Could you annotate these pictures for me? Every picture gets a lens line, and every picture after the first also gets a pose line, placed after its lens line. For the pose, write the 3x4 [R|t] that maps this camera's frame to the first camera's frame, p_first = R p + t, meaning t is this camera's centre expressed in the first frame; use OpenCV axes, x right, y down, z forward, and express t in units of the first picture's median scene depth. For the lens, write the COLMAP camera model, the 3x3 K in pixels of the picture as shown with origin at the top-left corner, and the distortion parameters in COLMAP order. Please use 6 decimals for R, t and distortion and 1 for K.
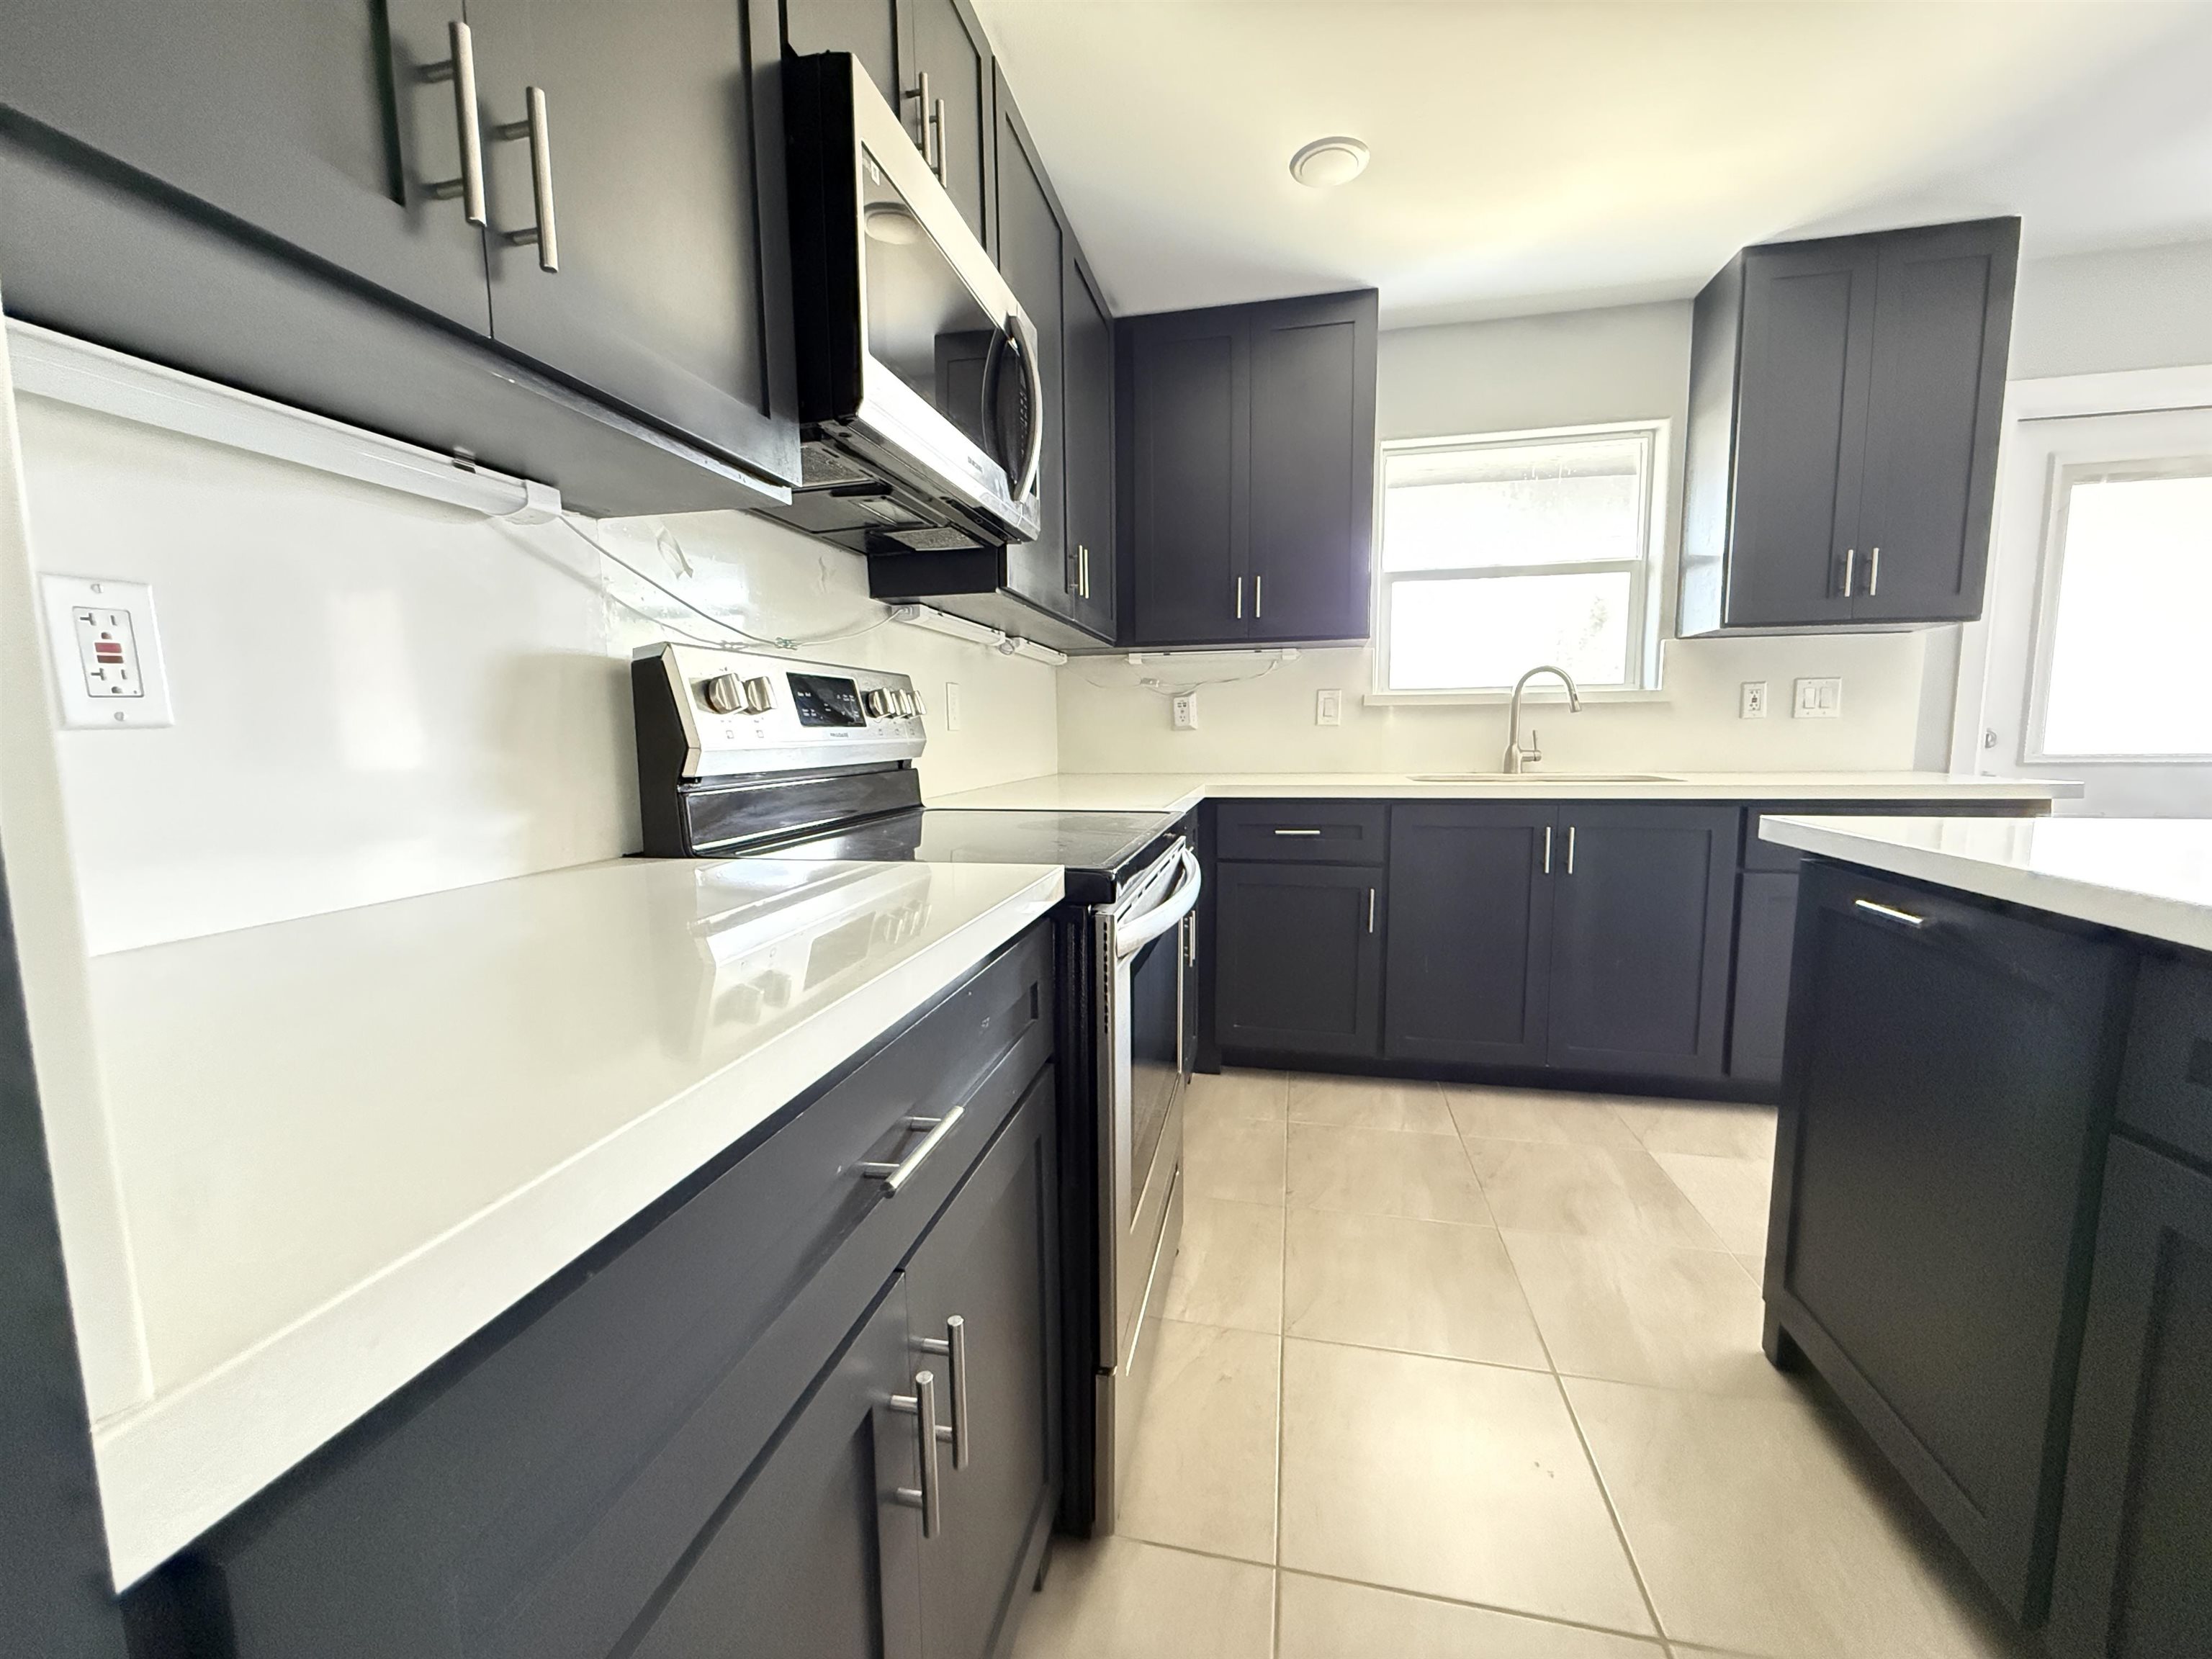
lens RADIAL K [[897.8, 0, 1098.8], [0, 897.8, 828.1], [0, 0, 1]] dist [0.001988, -0.000001]
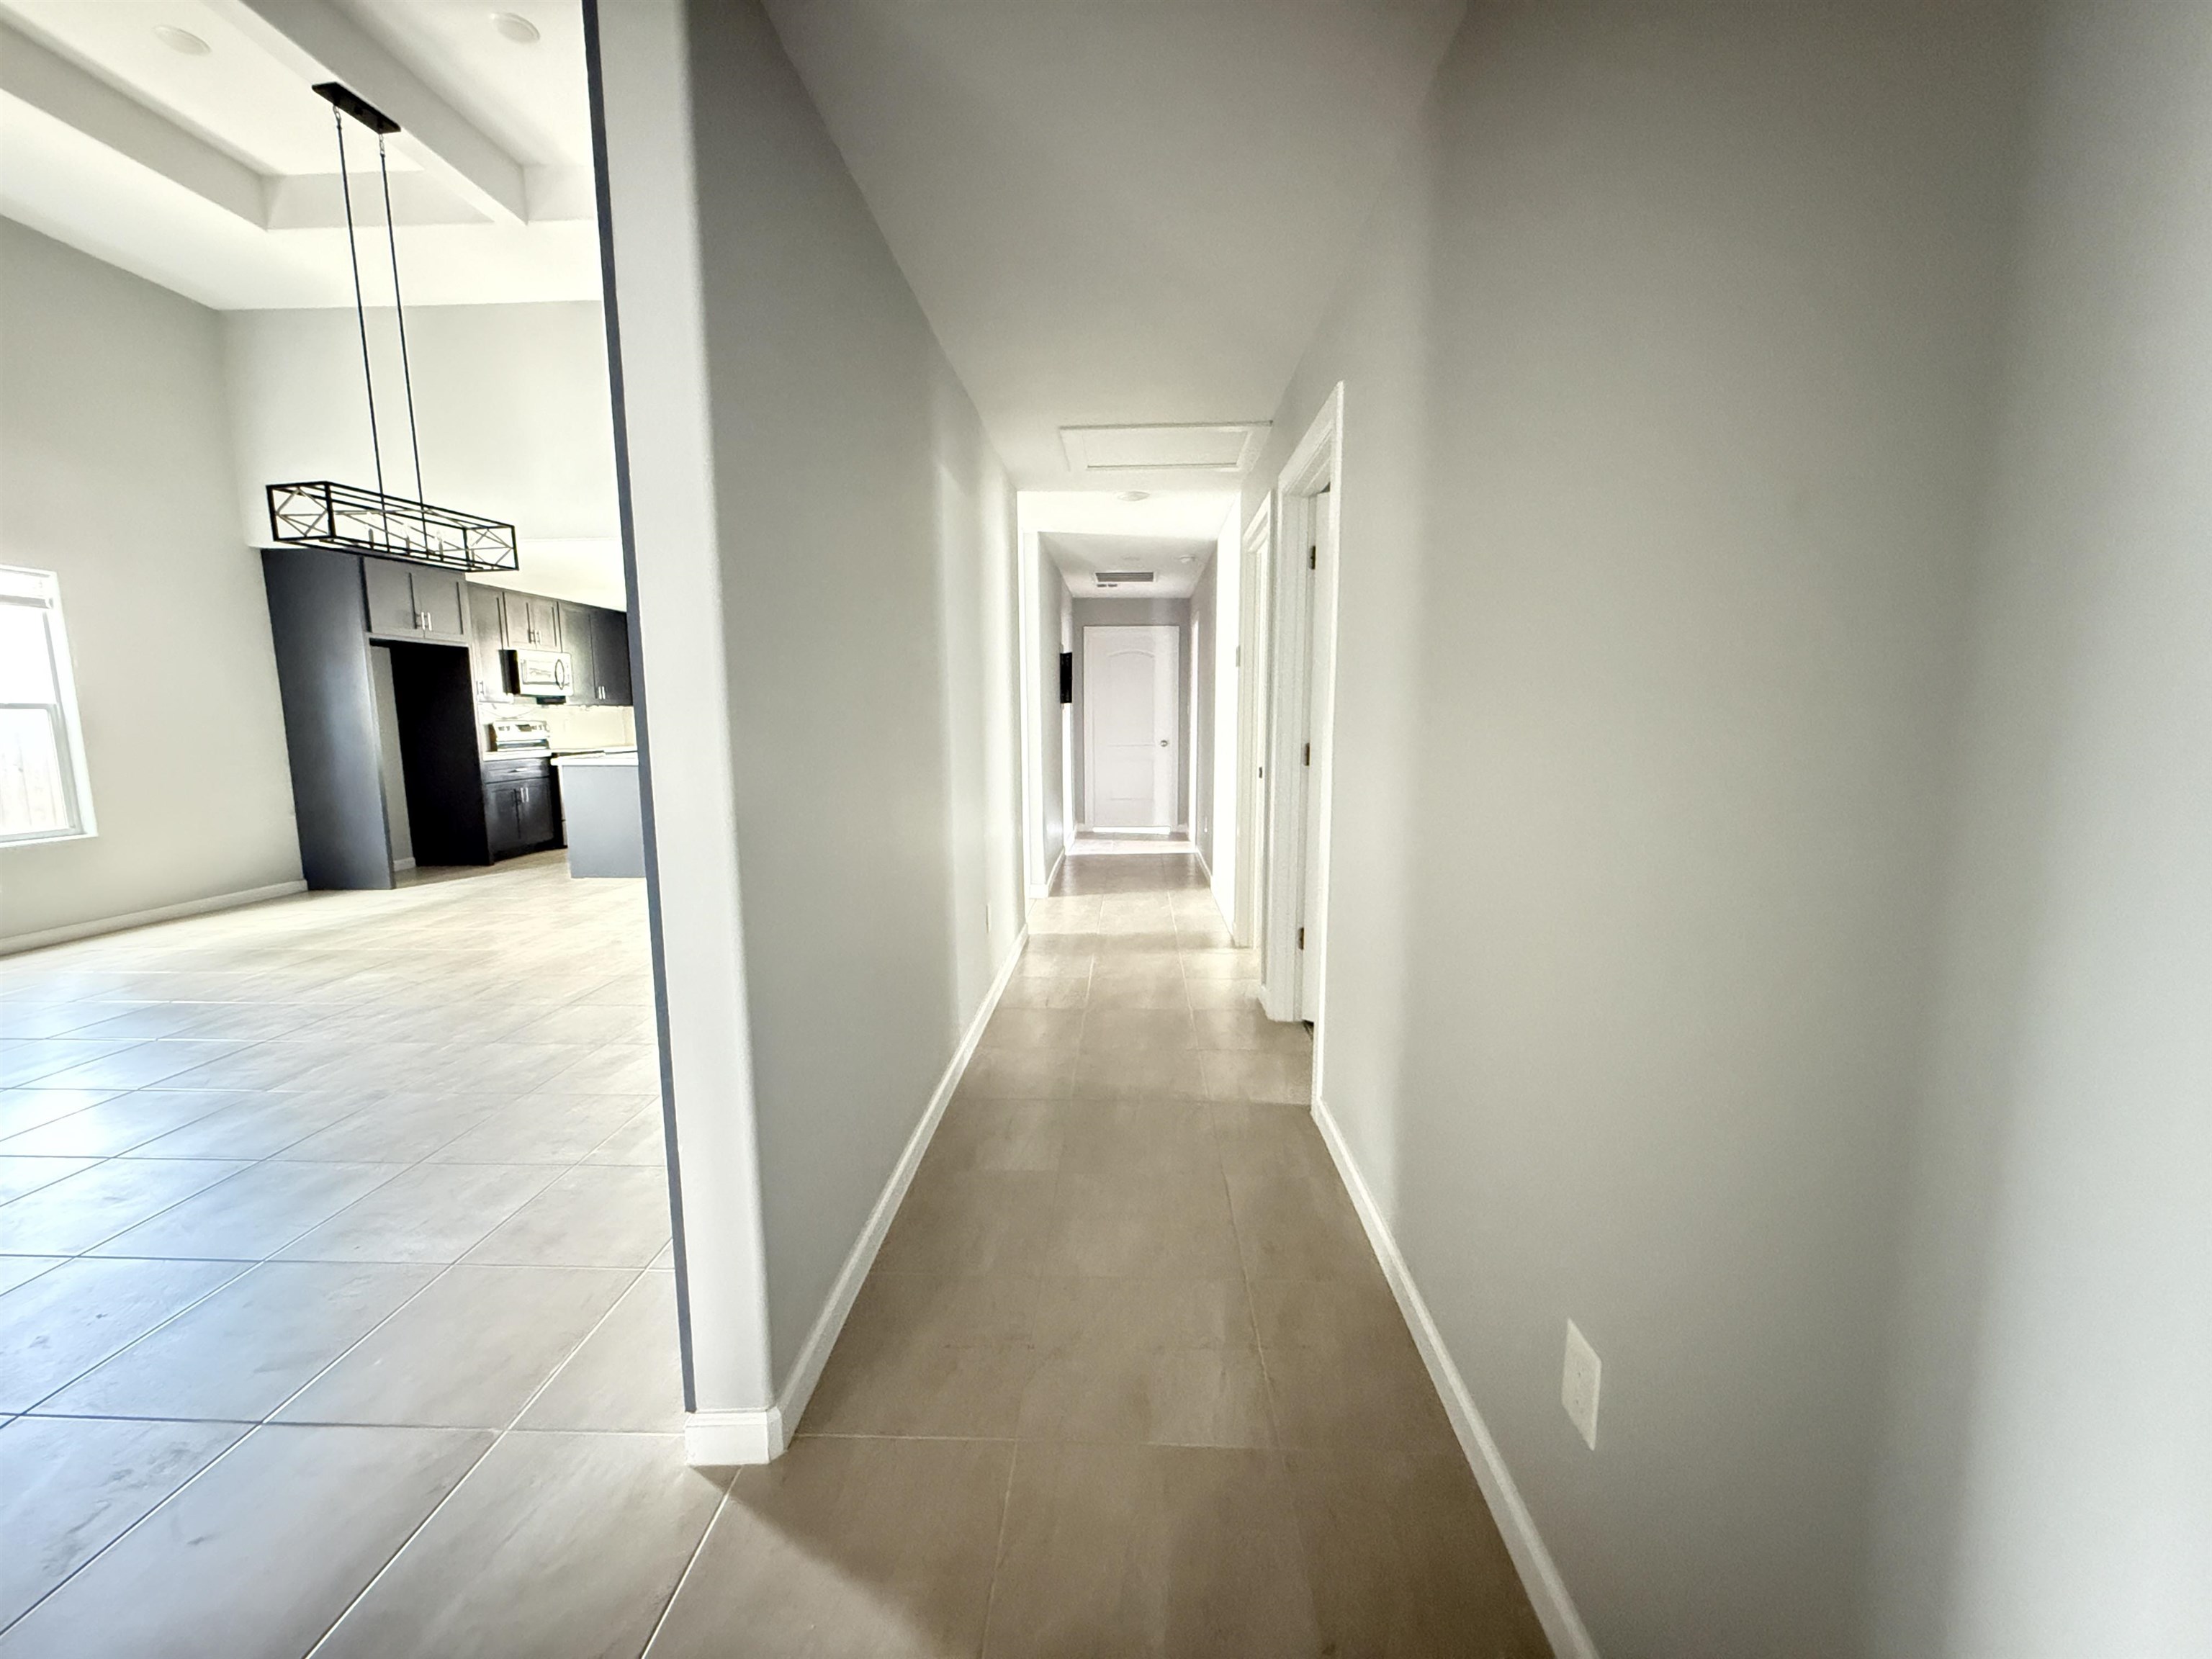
lens RADIAL K [[883.0, 0, 1112.6], [0, 883.0, 836.9], [0, 0, 1]] dist [0.000717, 0.000043]
pose [[0.983665, -0.030851, 0.177343, 2.190002], [0.025376, 0.999131, 0.033054, 0.427406], [-0.178209, -0.028014, 0.983594, -4.842658]]
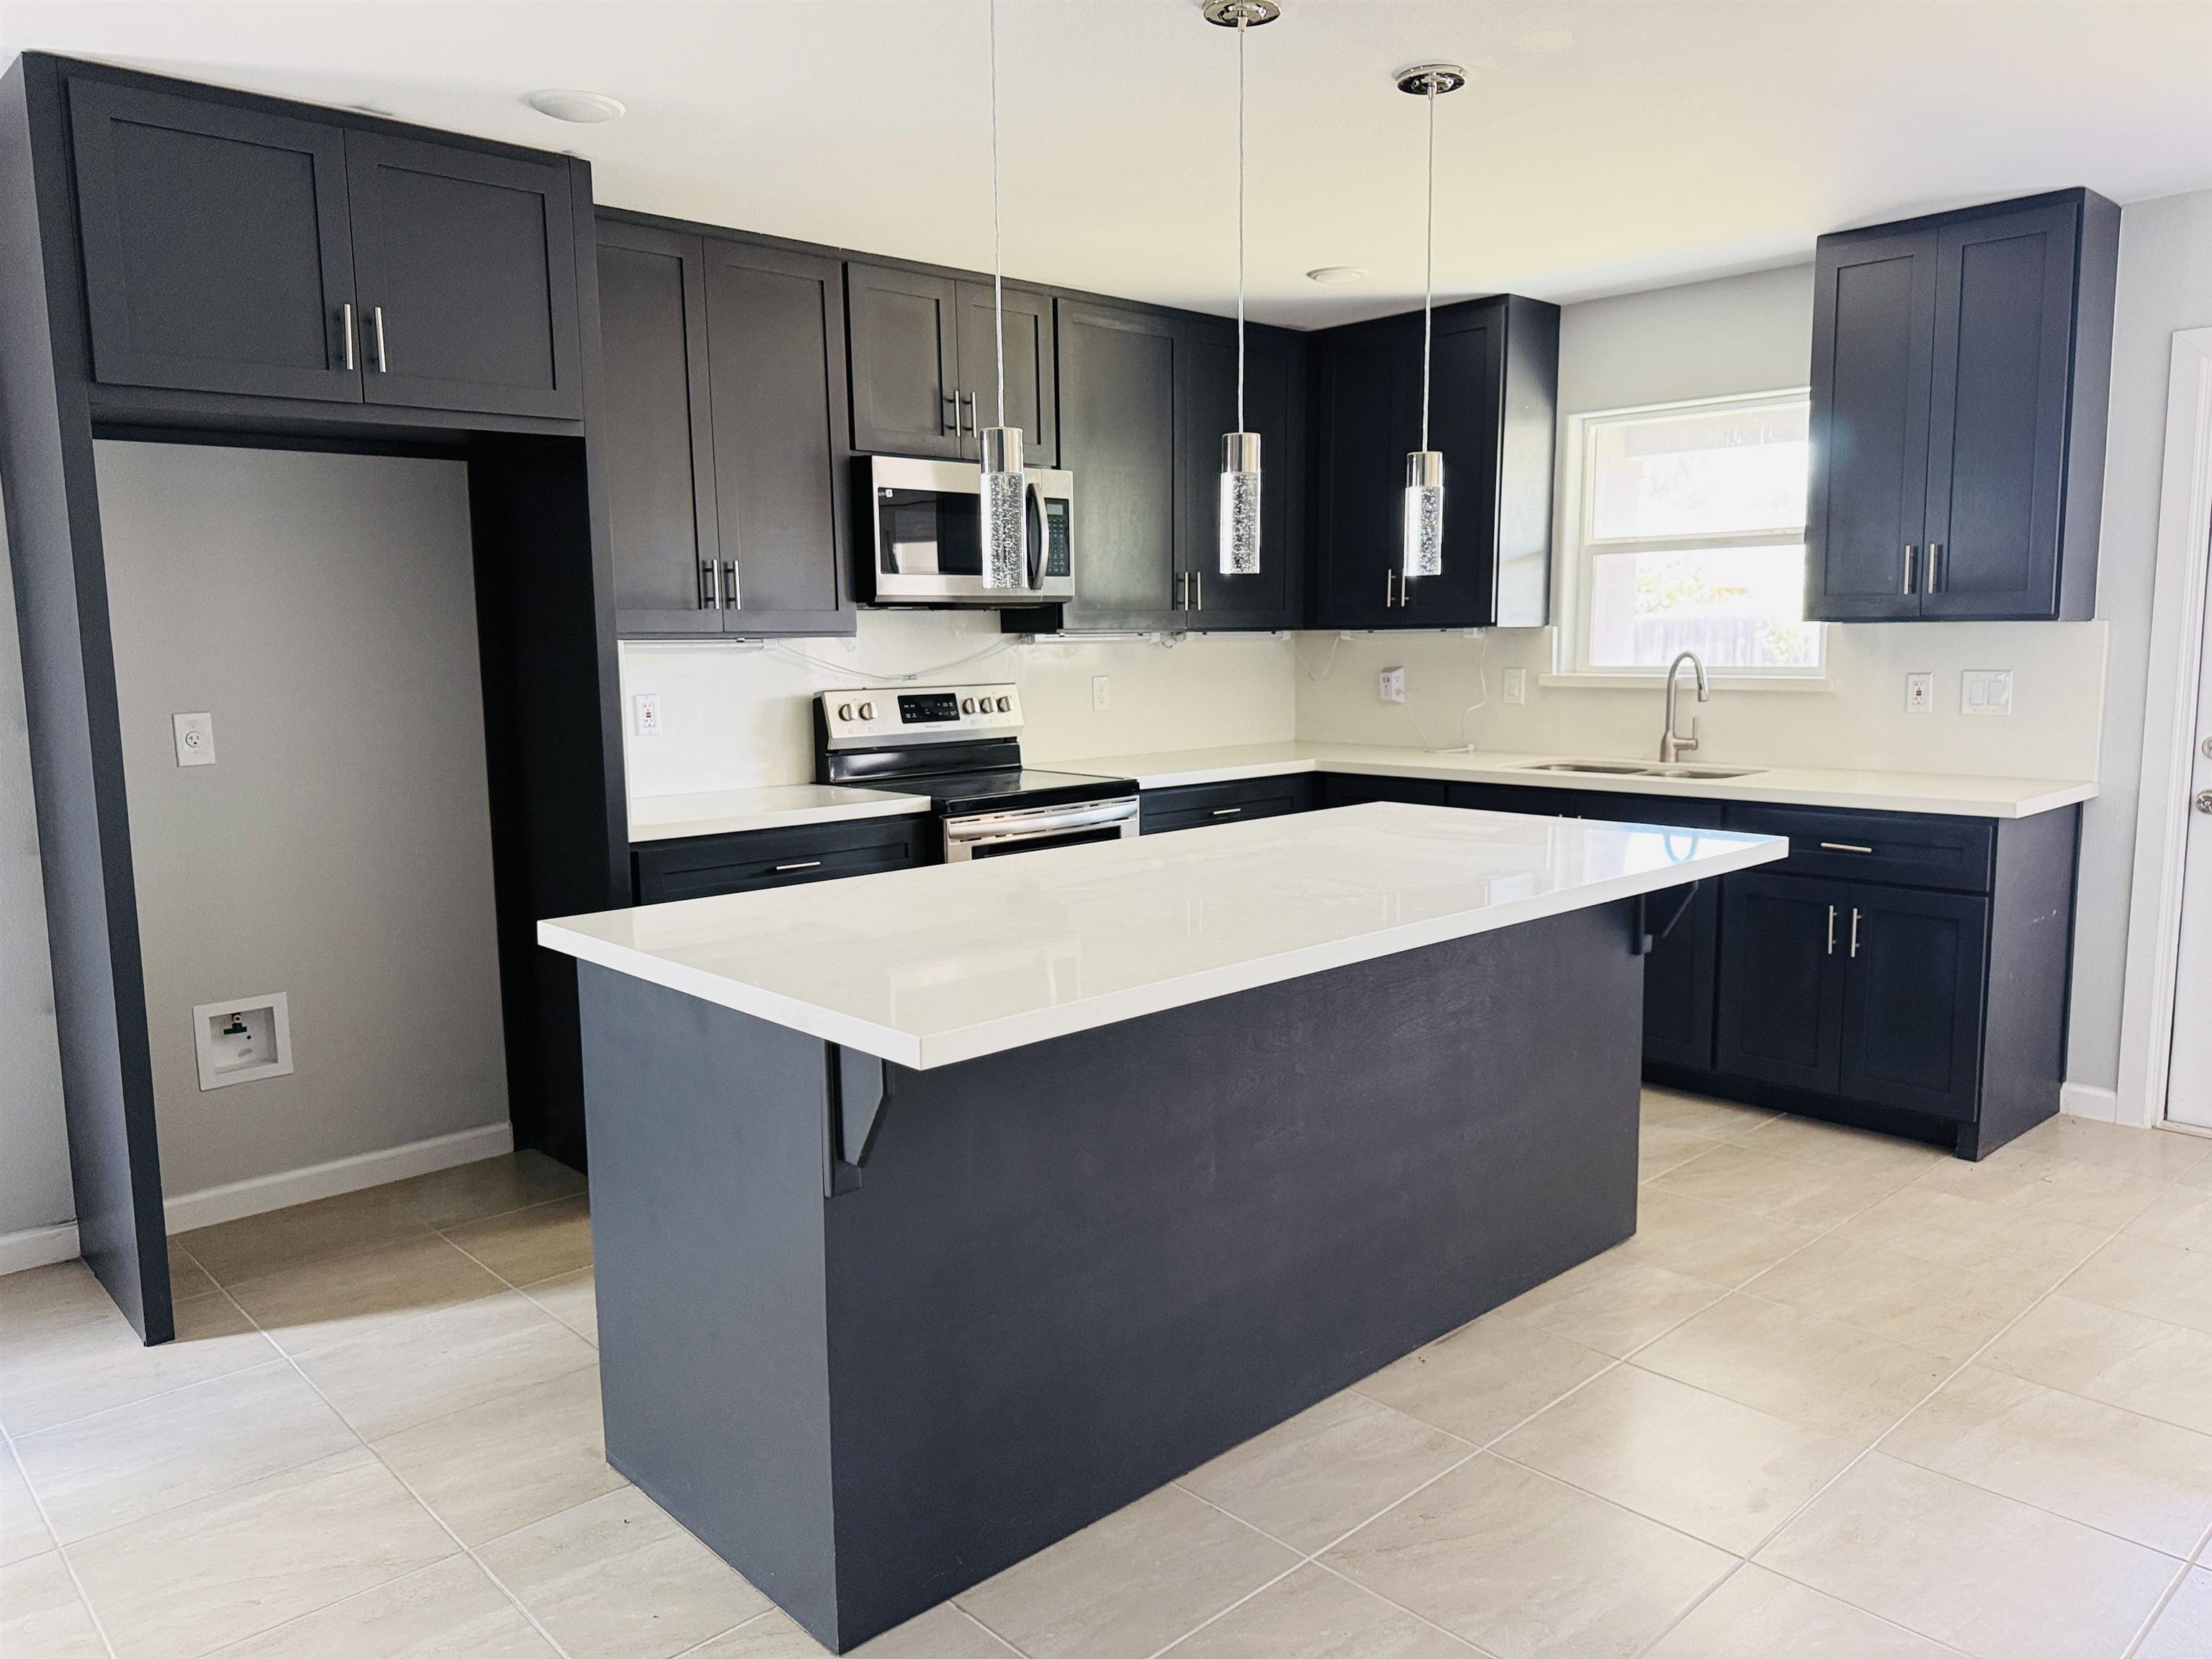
lens RADIAL K [[1583.2, 0, 1106.0], [0, 1583.2, 829.5], [0, 0, 1]] dist [0.027747, -0.002087]
pose [[0.820083, 0.069294, -0.568034, 1.700826], [-0.055866, 0.997594, 0.041042, -0.042802], [0.569511, -0.001924, 0.821981, -1.337695]]
